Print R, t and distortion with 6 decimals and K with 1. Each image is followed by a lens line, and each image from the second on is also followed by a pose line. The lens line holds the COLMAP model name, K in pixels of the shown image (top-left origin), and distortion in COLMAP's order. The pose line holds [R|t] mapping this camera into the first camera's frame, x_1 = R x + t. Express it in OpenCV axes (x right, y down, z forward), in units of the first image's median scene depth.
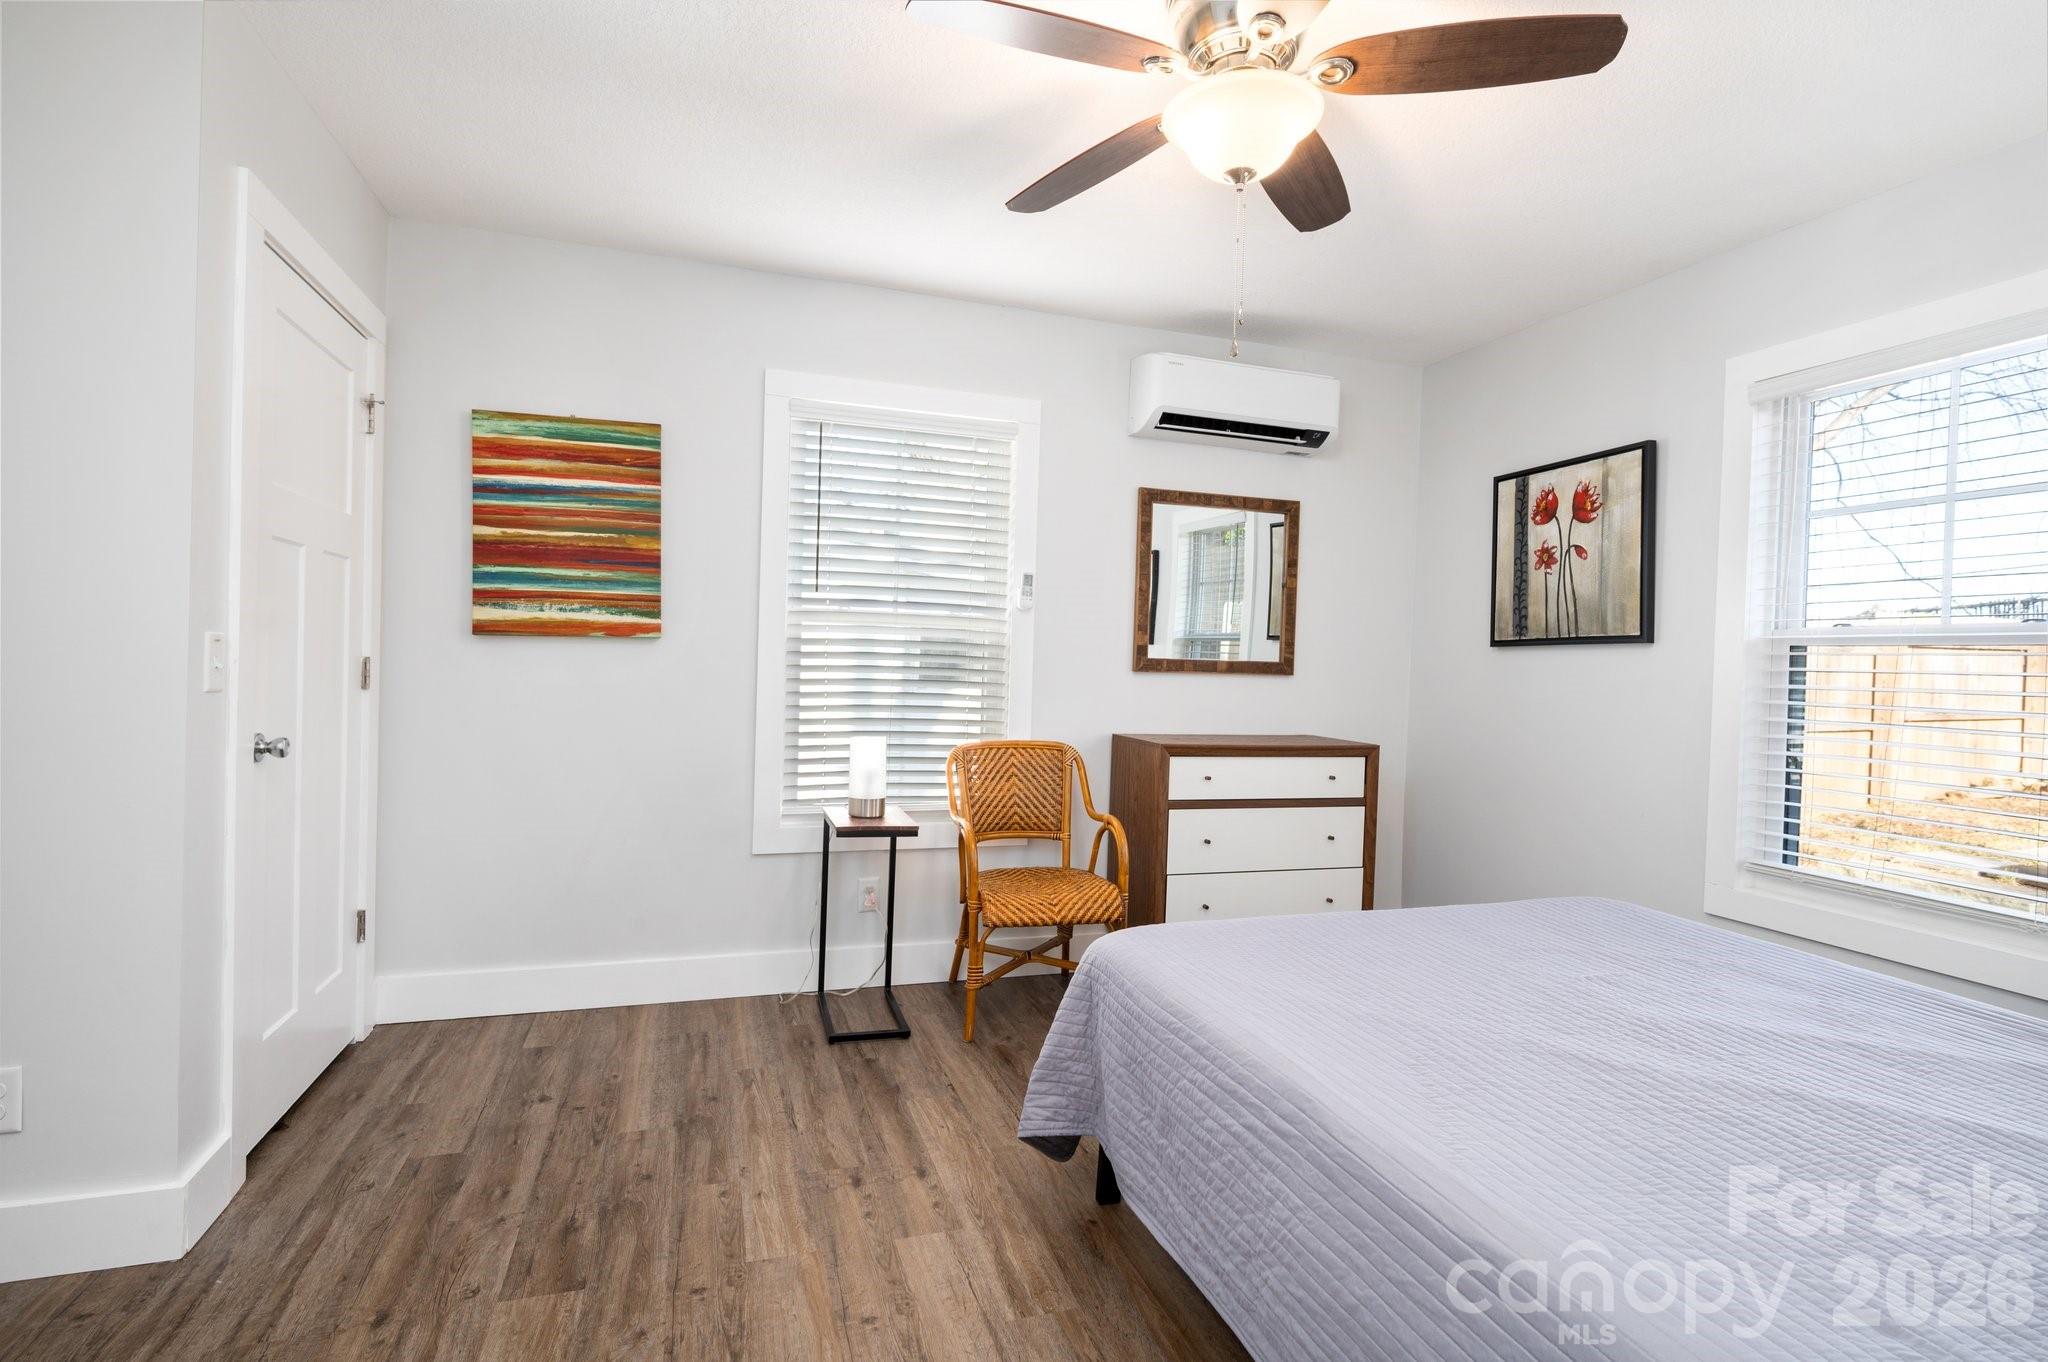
lens RADIAL K [[991.5, 0, 1017.7], [0, 991.5, 674.4], [0, 0, 1]] dist [0.000262, -0.000063]
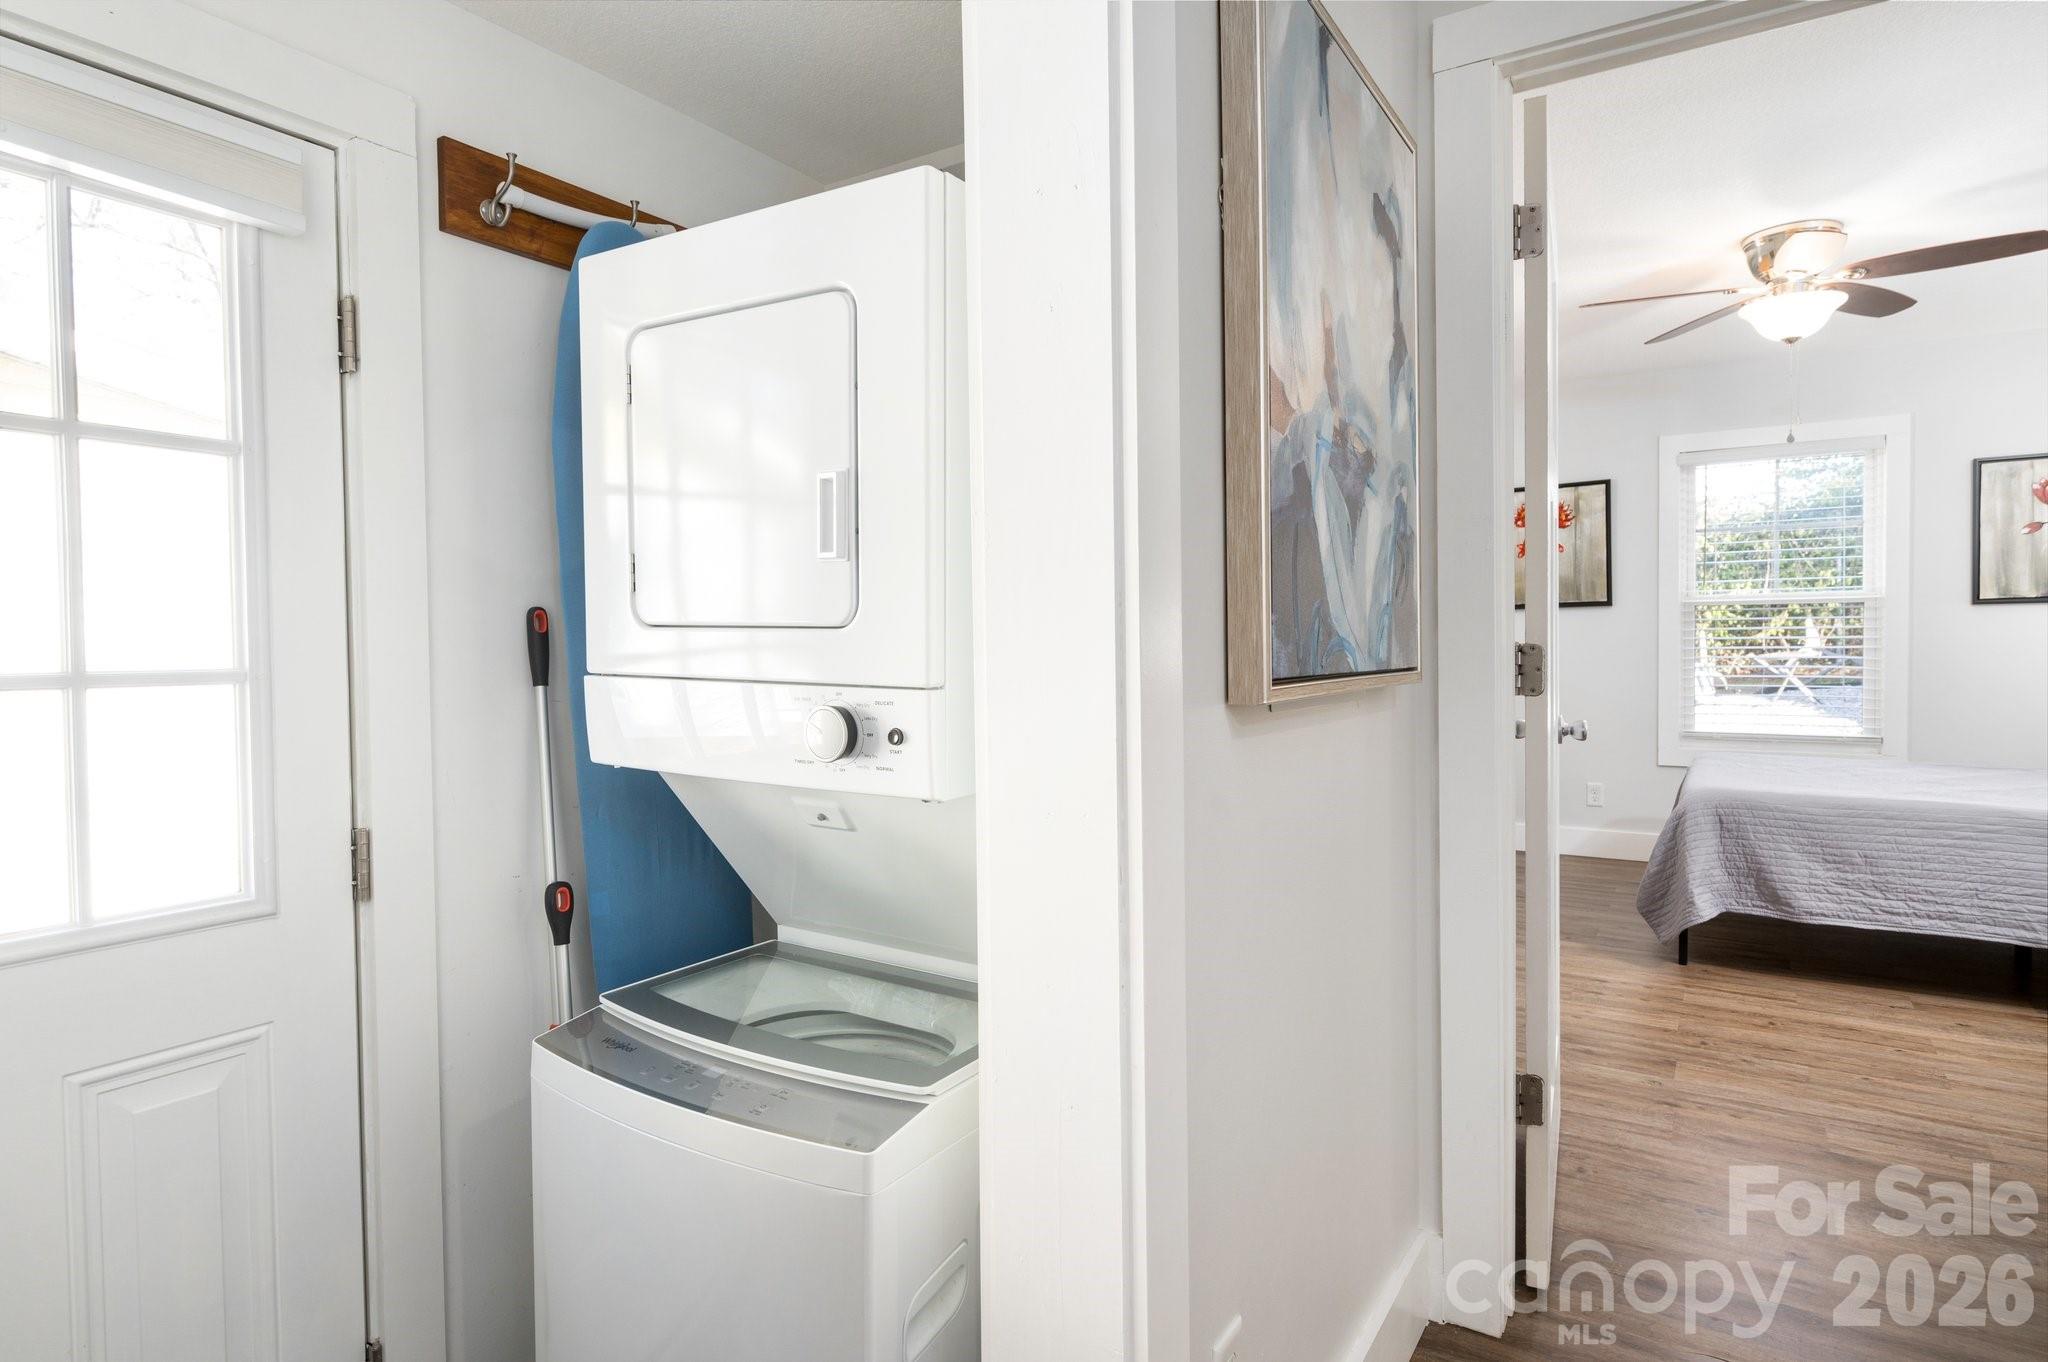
lens RADIAL K [[1125.8, 0, 1028.0], [0, 1125.8, 677.4], [0, 0, 1]] dist [0.002830, 0.001094]
pose [[0.767077, -0.052353, 0.639415, -1.218916], [0.040366, 0.998629, 0.033339, -0.014646], [-0.640284, 0.000237, 0.768139, 0.196330]]
